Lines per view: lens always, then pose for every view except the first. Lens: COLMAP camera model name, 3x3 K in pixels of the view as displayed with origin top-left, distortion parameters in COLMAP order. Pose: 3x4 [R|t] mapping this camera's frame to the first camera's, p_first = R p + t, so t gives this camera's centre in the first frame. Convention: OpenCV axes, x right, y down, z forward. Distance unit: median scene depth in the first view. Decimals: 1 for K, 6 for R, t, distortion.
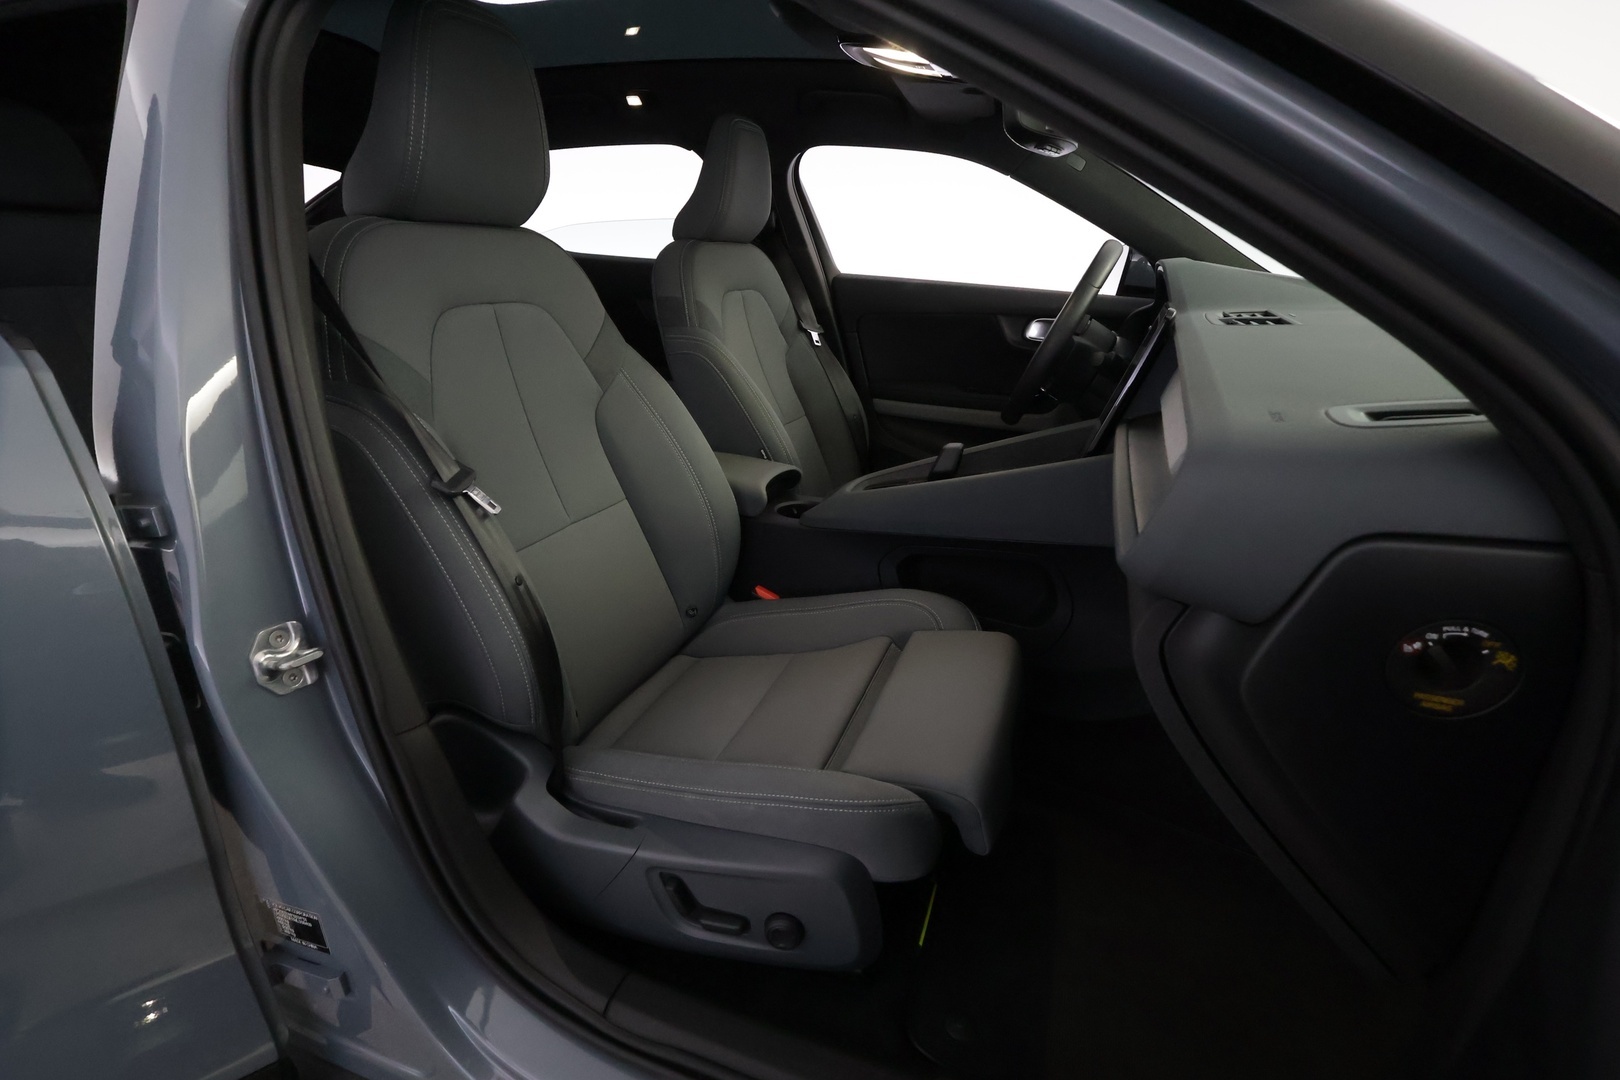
lens RADIAL K [[741.4, 0, 815.2], [0, 741.4, 547.7], [0, 0, 1]] dist [-0.000209, -0.000961]
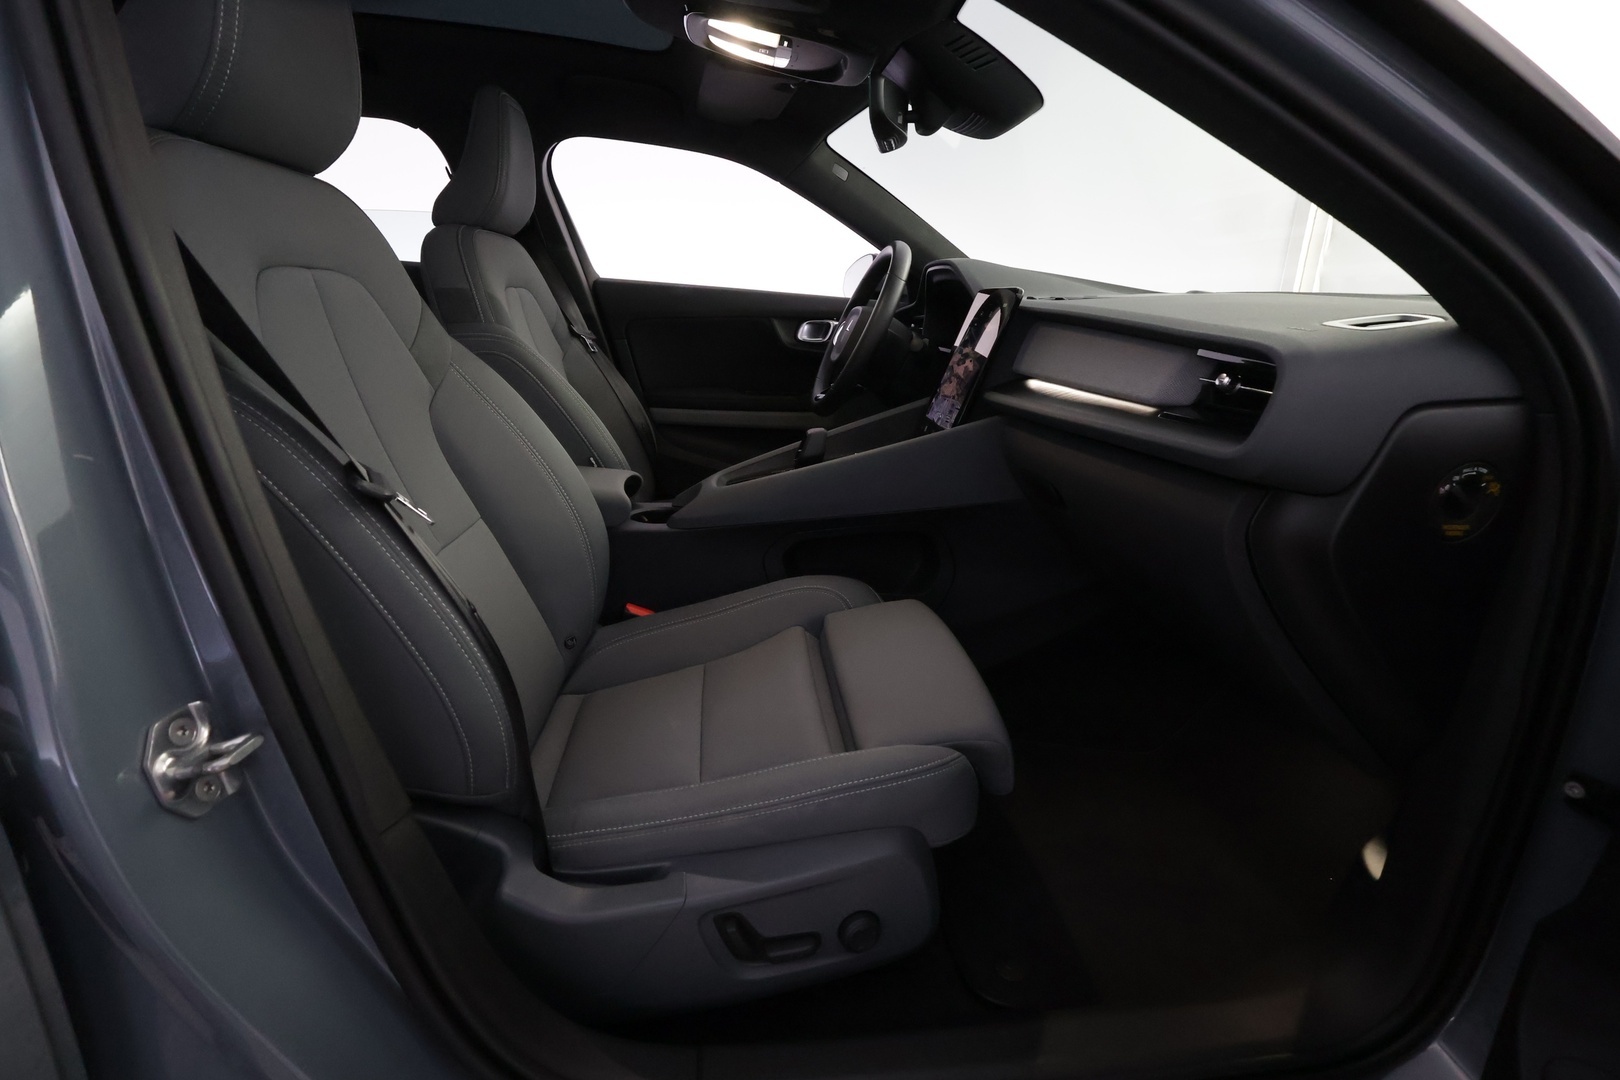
lens RADIAL K [[741.4, 0, 815.2], [0, 741.4, 547.7], [0, 0, 1]] dist [-0.000209, -0.000961]
pose [[0.896162, -0.130840, 0.423998, -0.283919], [0.148470, 0.988879, -0.008653, 0.030486], [-0.418151, 0.070705, 0.905622, 0.104143]]
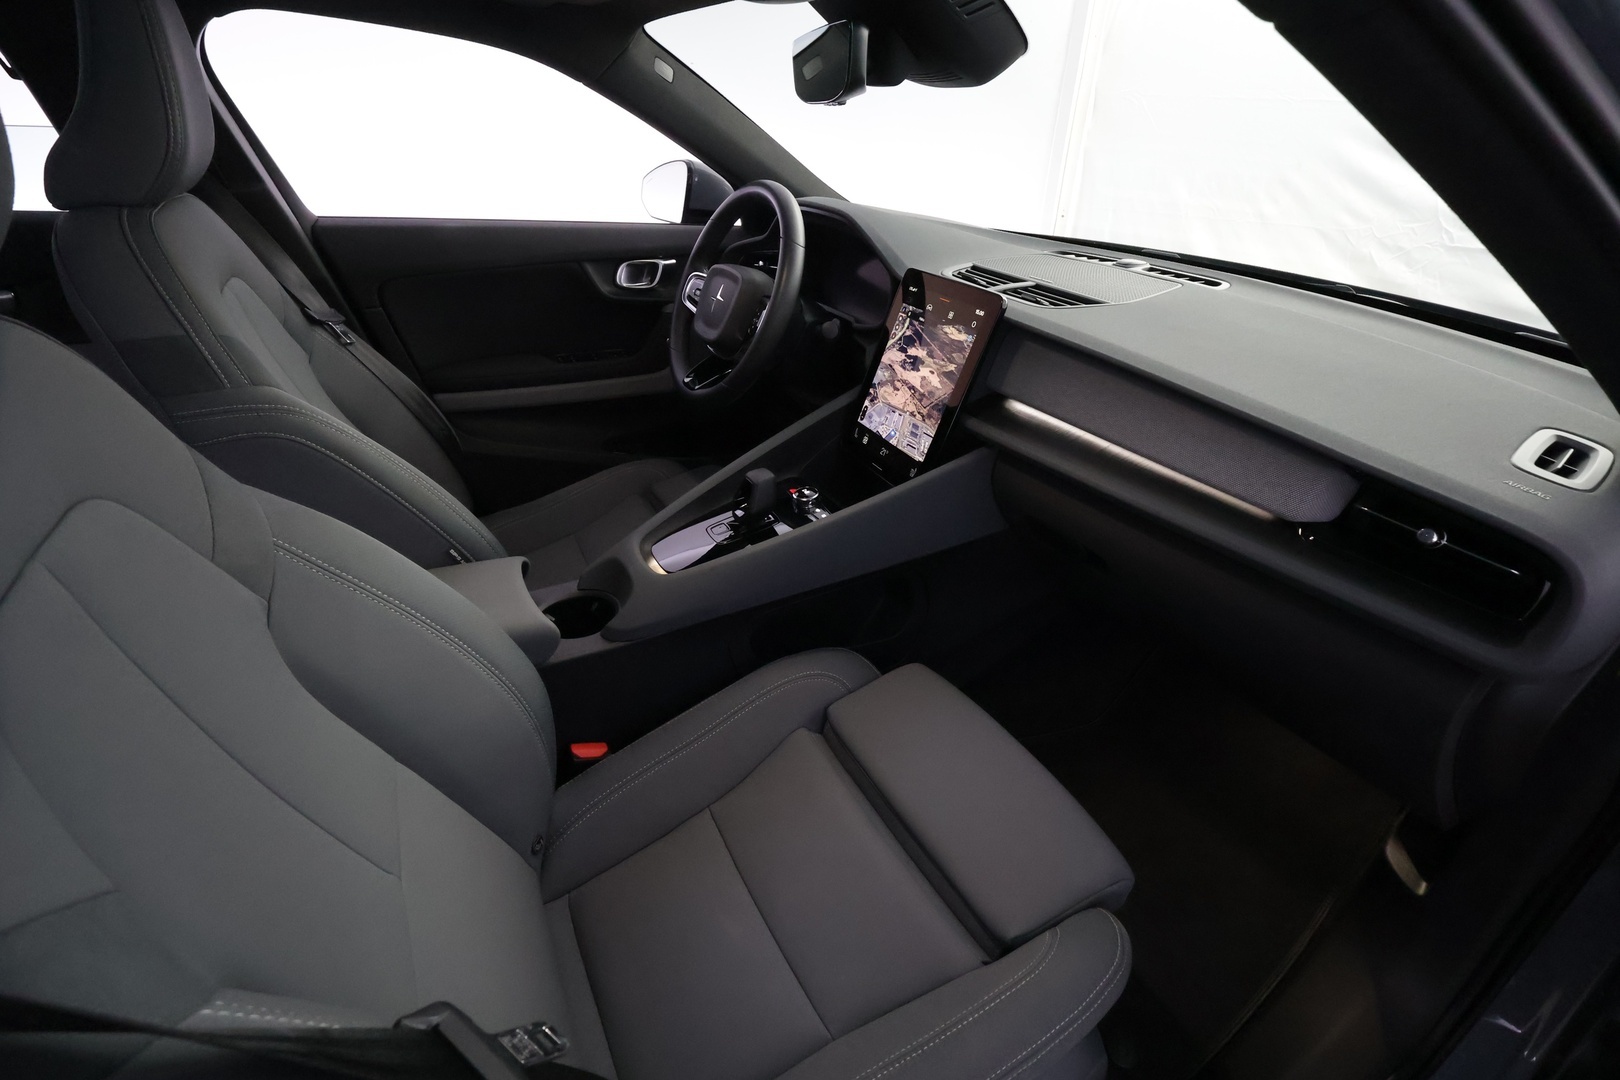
lens RADIAL K [[741.4, 0, 815.2], [0, 741.4, 547.7], [0, 0, 1]] dist [-0.000209, -0.000961]
pose [[0.657175, -0.374625, 0.654047, -0.361841], [0.257341, 0.927114, 0.272460, -0.289763], [-0.708446, -0.010741, 0.705683, 0.408849]]
